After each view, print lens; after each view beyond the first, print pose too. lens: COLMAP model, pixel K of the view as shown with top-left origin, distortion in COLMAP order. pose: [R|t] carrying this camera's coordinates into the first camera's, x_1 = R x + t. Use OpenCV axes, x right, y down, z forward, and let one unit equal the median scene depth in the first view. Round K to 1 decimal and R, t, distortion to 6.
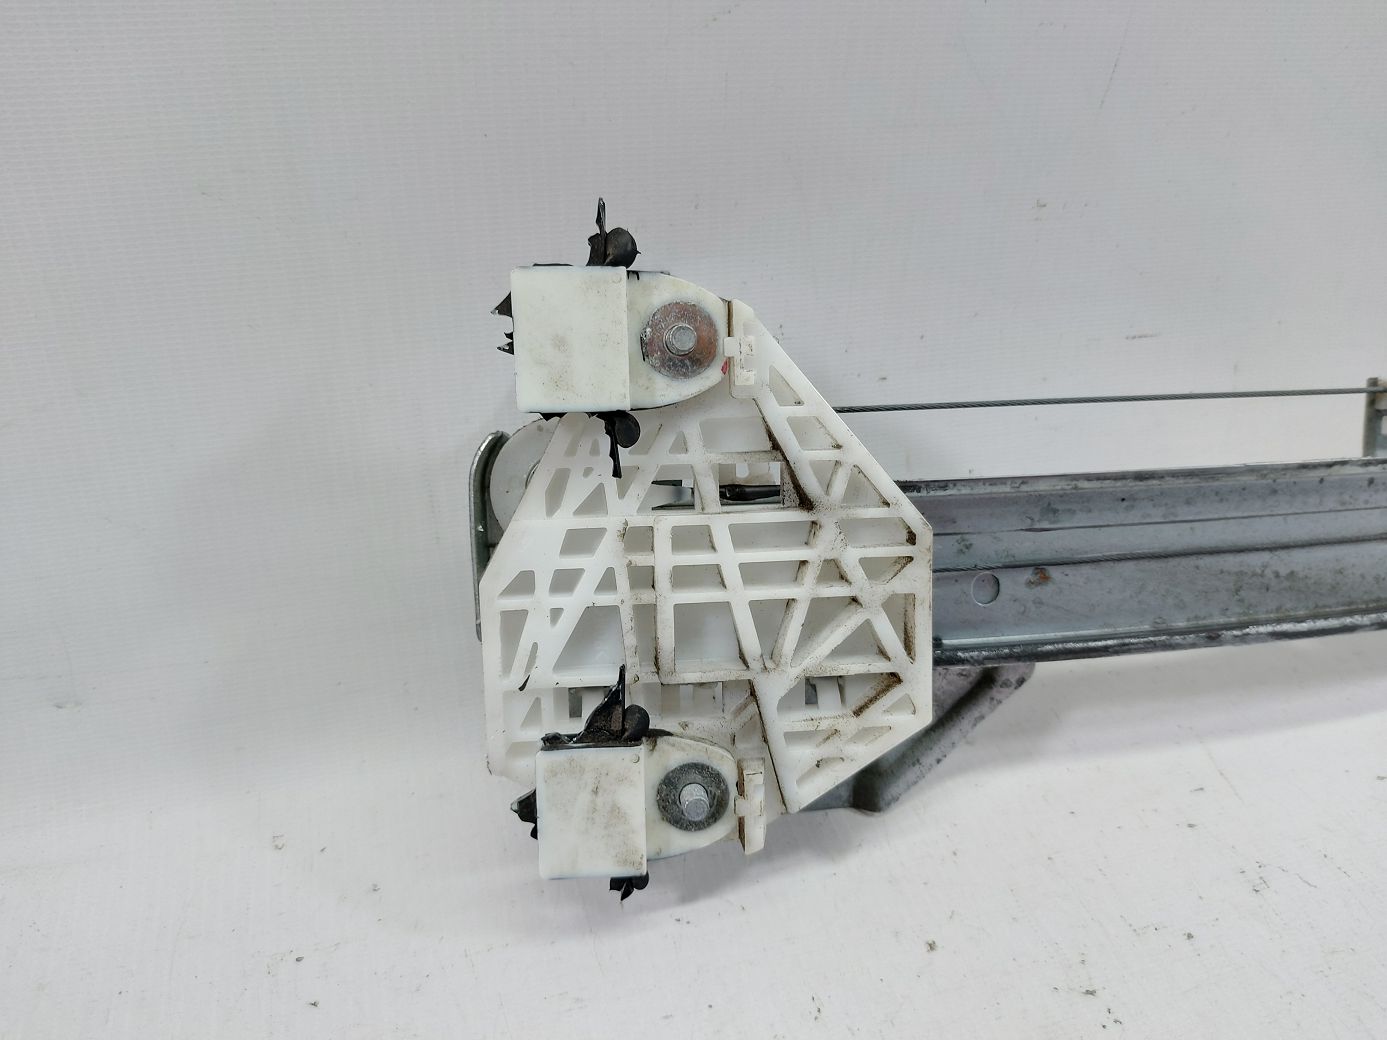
lens RADIAL K [[1000.1, 0, 693.5], [0, 1000.1, 520.0], [0, 0, 1]] dist [0.077692, -0.105675]
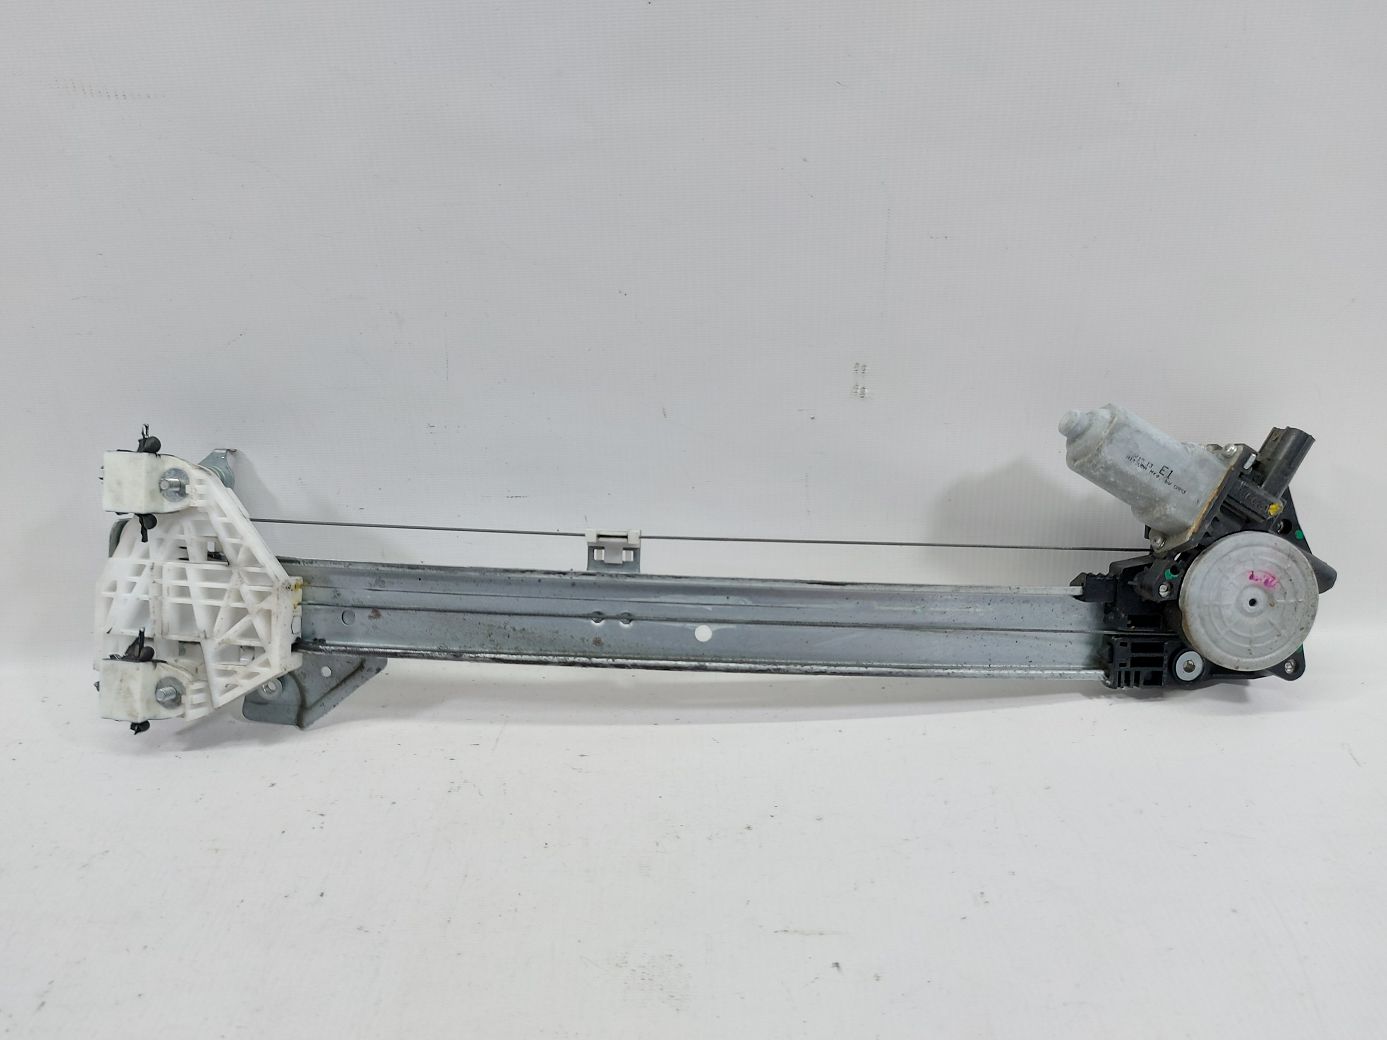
lens RADIAL K [[1000.1, 0, 693.5], [0, 1000.1, 520.0], [0, 0, 1]] dist [0.077692, -0.105675]
pose [[0.954222, 0.079505, -0.288340, 1.650779], [-0.105007, 0.991710, -0.074059, -0.049869], [0.280062, 0.100947, 0.954660, -0.795147]]
